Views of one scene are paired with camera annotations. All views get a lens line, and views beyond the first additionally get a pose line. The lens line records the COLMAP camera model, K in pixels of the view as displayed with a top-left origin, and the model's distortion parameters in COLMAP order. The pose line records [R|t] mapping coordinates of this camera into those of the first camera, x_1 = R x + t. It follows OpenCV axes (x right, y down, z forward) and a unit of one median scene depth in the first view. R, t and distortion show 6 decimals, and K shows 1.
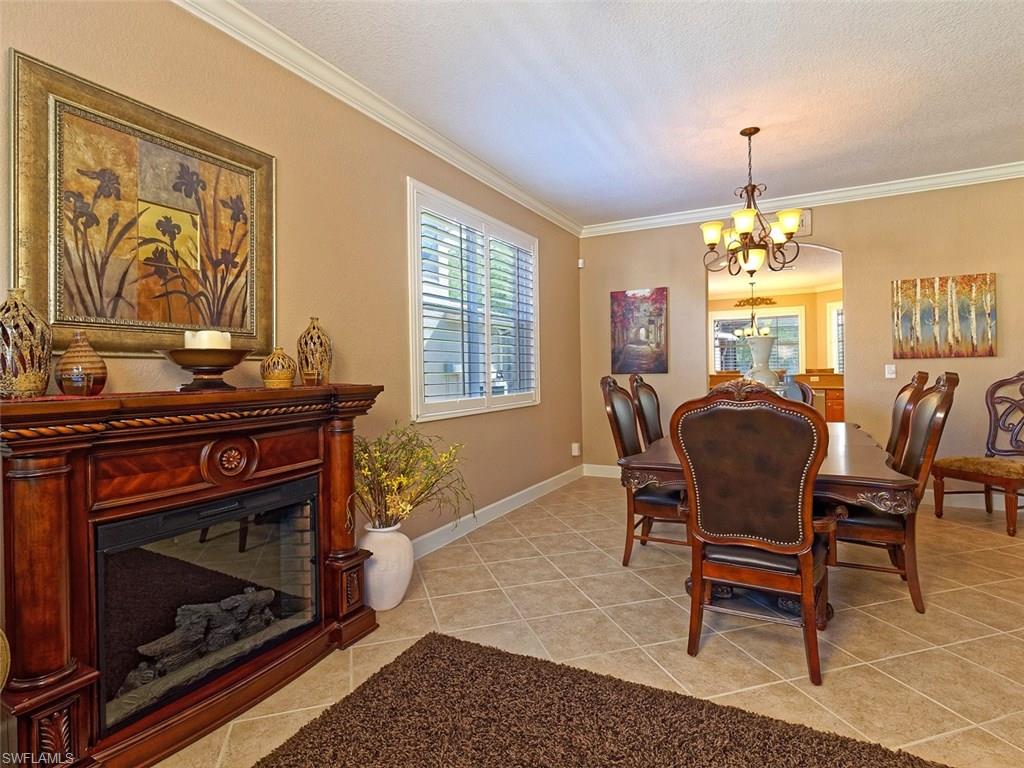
lens RADIAL K [[554.9, 0, 498.9], [0, 554.9, 369.2], [0, 0, 1]] dist [0.022809, -0.006824]
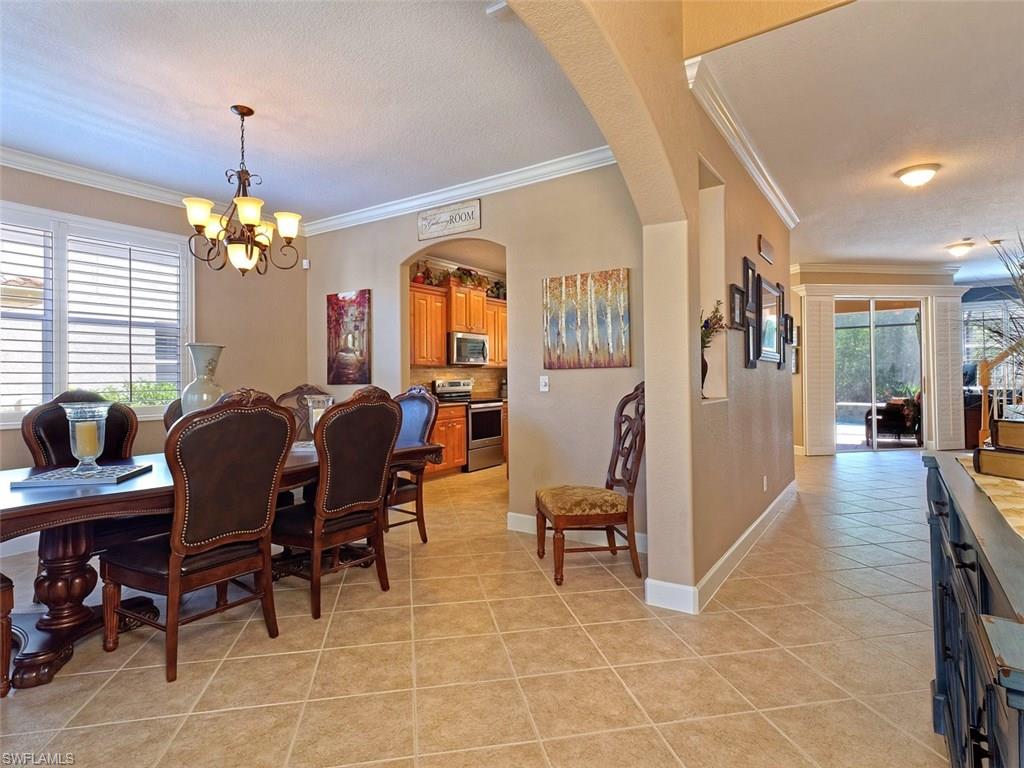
lens RADIAL K [[554.9, 0, 508.1], [0, 554.9, 382.3], [0, 0, 1]] dist [0.022809, -0.006824]
pose [[0.994370, 0.006660, -0.105756, 0.736372], [-0.005670, 0.999937, 0.009663, -0.006398], [0.105814, -0.009009, 0.994345, 0.141933]]
